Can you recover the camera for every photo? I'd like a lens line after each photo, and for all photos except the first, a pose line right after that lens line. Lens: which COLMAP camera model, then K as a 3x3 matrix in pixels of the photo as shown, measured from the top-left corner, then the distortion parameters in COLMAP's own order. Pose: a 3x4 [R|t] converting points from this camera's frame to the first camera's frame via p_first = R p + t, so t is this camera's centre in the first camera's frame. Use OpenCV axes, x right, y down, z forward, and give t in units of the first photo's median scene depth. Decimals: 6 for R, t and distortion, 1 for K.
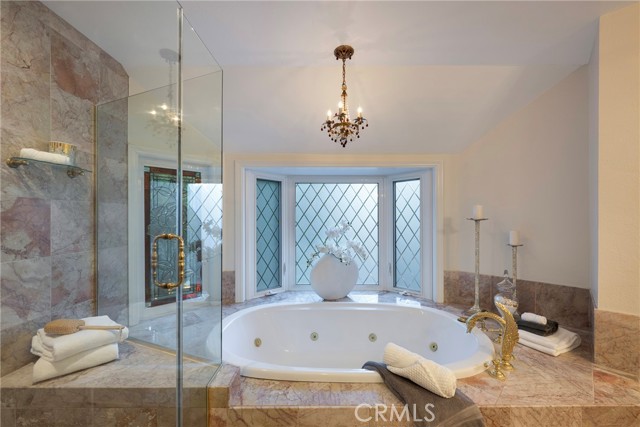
lens RADIAL K [[287.1, 0, 323.7], [0, 287.1, 214.1], [0, 0, 1]] dist [-0.000272, -0.000075]
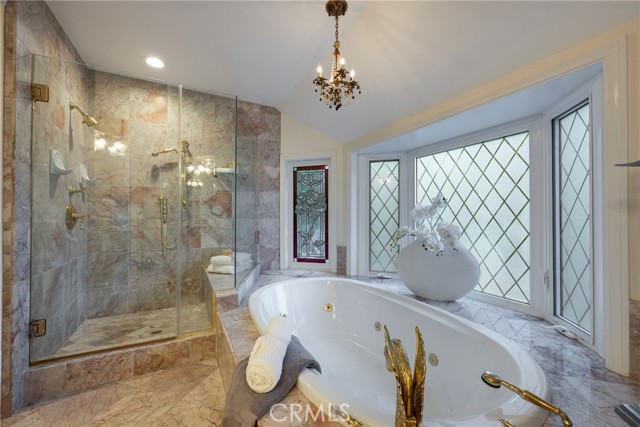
lens RADIAL K [[287.1, 0, 323.7], [0, 287.1, 214.1], [0, 0, 1]] dist [-0.000272, -0.000075]
pose [[0.389632, -0.014441, -0.920858, 0.889041], [0.004833, 0.999895, -0.013636, 0.108730], [0.920958, 0.000863, 0.389661, 0.604570]]
